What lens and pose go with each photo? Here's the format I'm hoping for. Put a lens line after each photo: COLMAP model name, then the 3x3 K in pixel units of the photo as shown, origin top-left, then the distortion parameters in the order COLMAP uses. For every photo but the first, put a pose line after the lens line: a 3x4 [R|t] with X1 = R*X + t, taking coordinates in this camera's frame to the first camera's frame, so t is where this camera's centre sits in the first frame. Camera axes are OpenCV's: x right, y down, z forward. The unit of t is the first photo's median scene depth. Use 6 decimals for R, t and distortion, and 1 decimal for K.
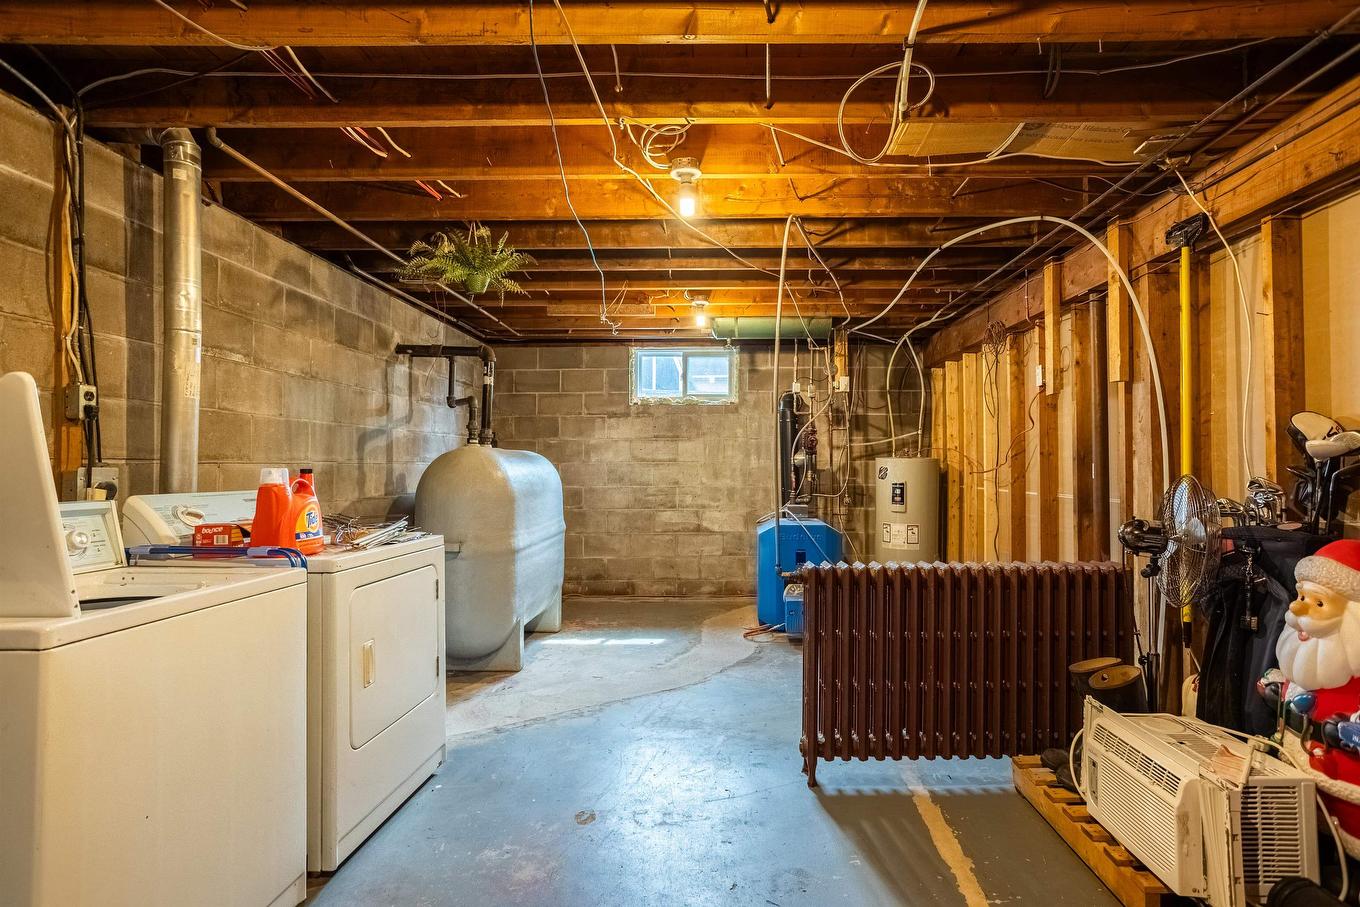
lens RADIAL K [[662.8, 0, 684.8], [0, 662.8, 457.2], [0, 0, 1]] dist [-0.003840, -0.000454]
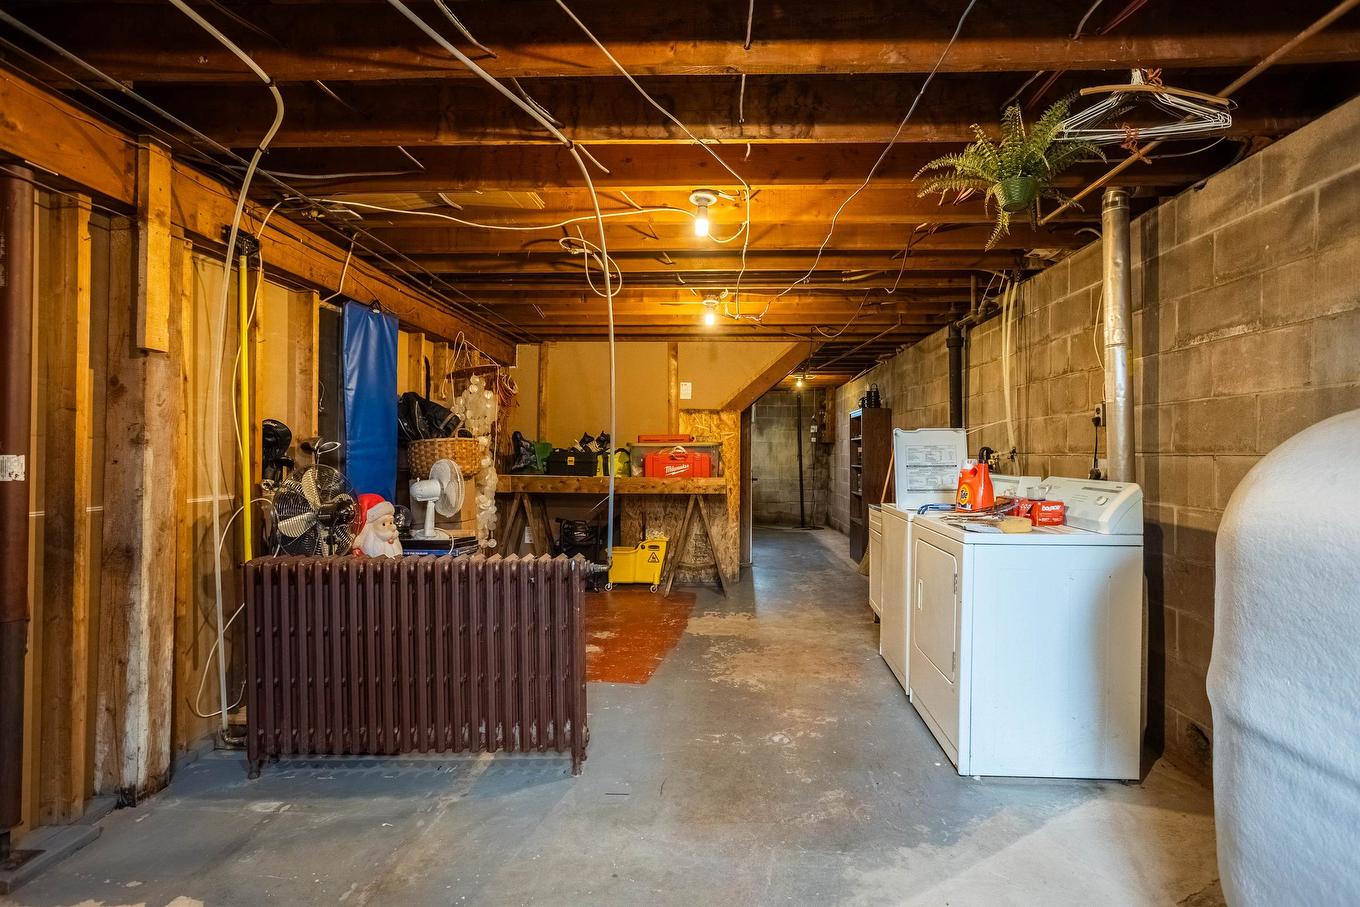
lens RADIAL K [[662.8, 0, 682.0], [0, 662.8, 453.8], [0, 0, 1]] dist [-0.003840, -0.000454]
pose [[-0.999994, -0.001757, 0.002839, 0.029634], [-0.001793, 0.999919, -0.012581, 0.018891], [-0.002816, -0.012586, -0.999917, 1.865795]]
